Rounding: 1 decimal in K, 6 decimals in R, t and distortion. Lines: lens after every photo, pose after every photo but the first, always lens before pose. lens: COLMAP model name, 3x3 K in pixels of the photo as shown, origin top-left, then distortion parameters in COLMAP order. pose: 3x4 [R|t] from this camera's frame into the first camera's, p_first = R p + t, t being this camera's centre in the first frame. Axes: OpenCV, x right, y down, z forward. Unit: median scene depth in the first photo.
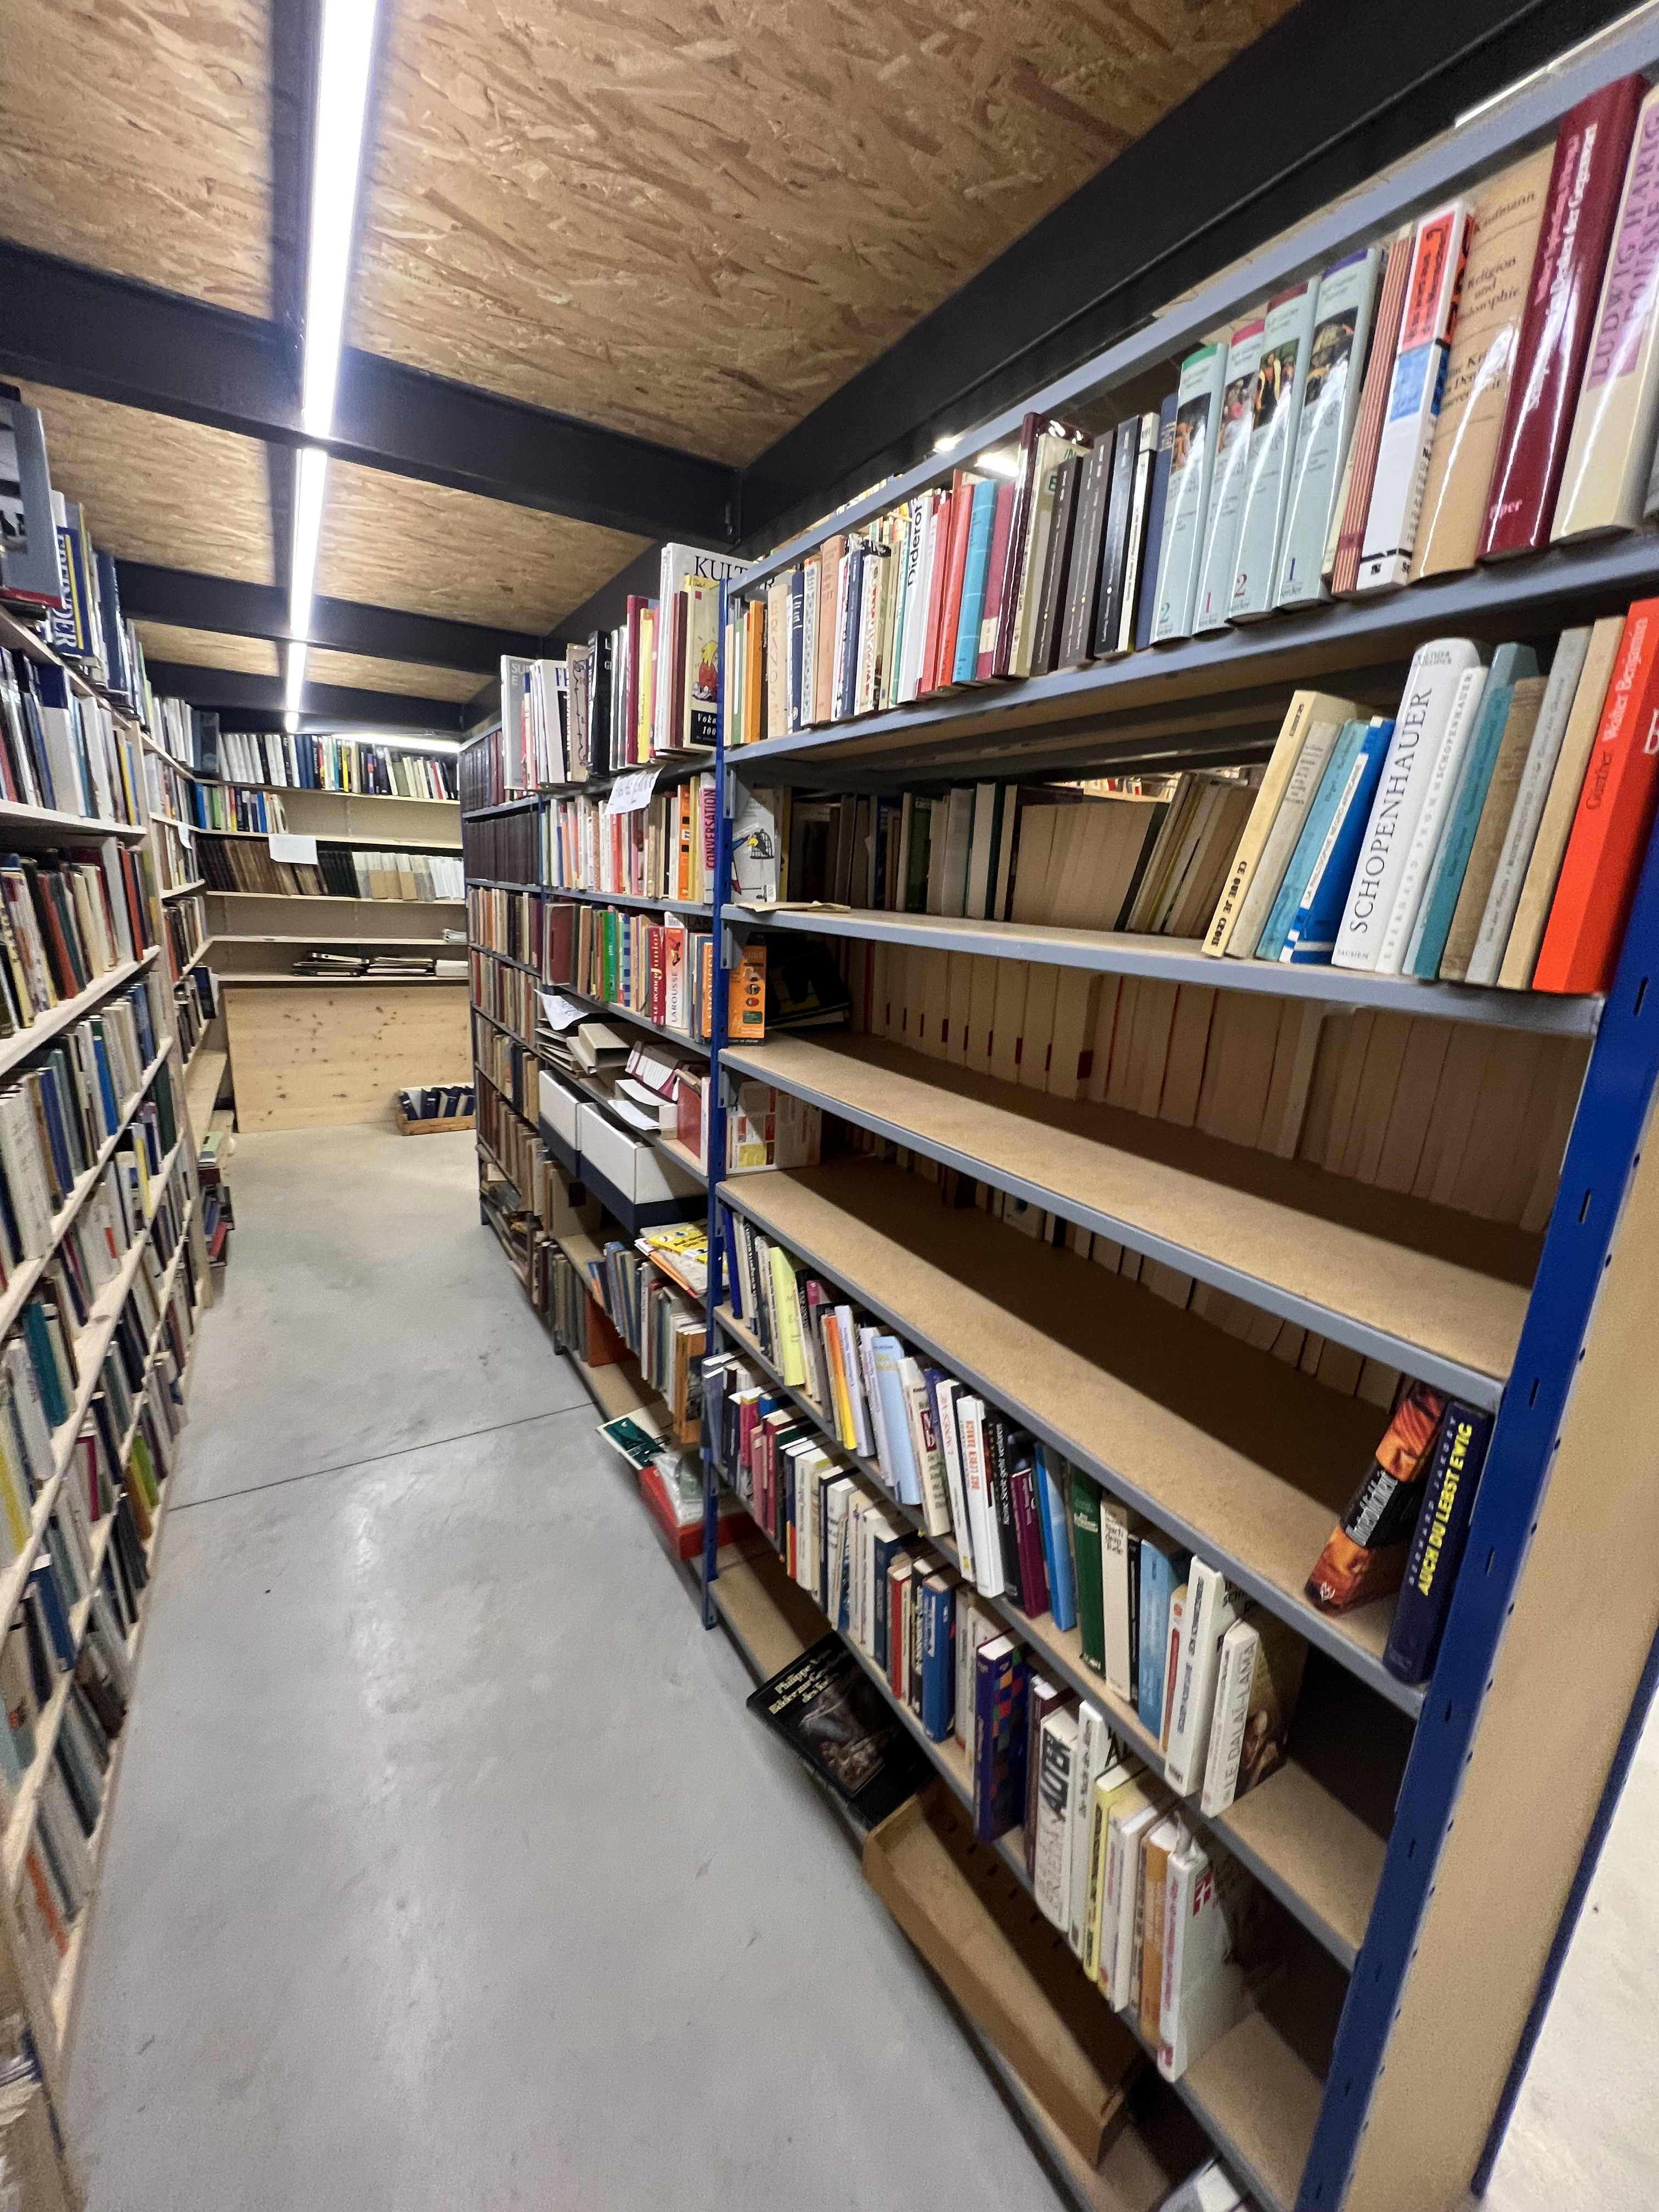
lens RADIAL K [[894.2, 0, 829.5], [0, 894.2, 1106.0], [0, 0, 1]] dist [-0.004772, 0.000537]
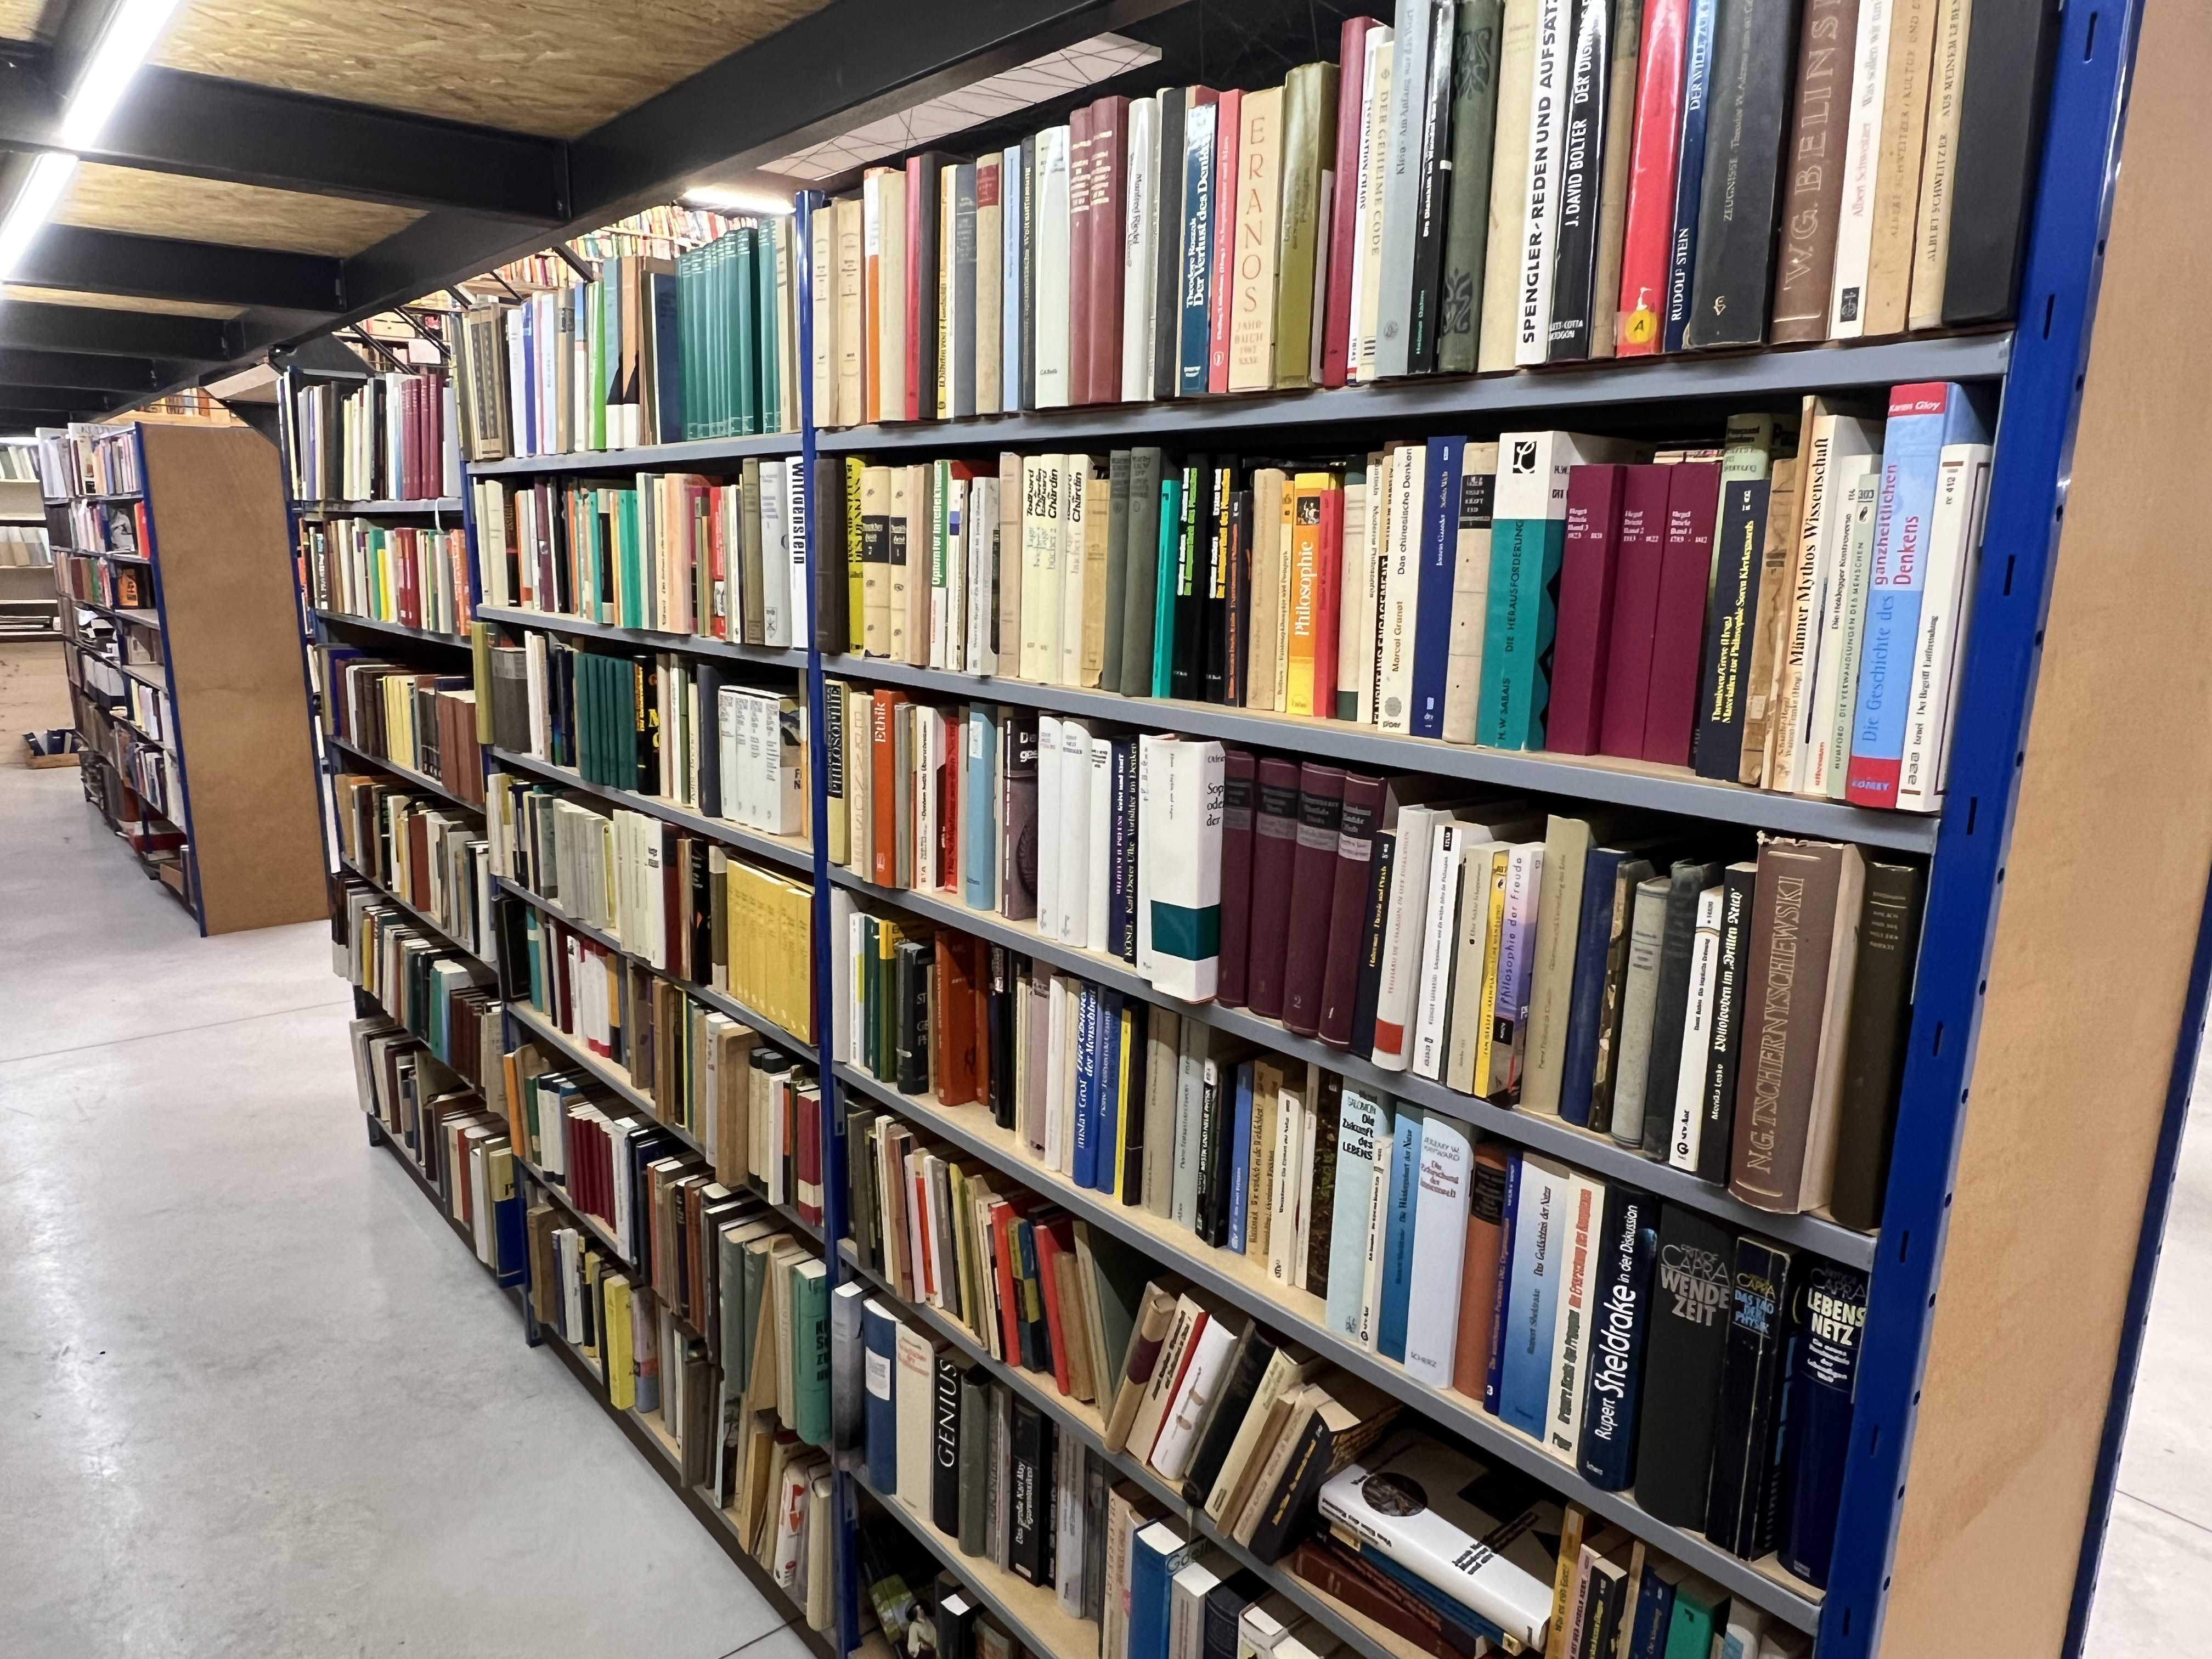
lens RADIAL K [[1477.2, 0, 1108.4], [0, 1477.2, 845.8], [0, 0, 1]] dist [-0.002497, 0.000318]
pose [[0.987446, -0.069942, 0.141625, 0.684673], [0.073903, 0.997003, -0.022897, 0.307490], [-0.139599, 0.033076, 0.989656, -1.188597]]
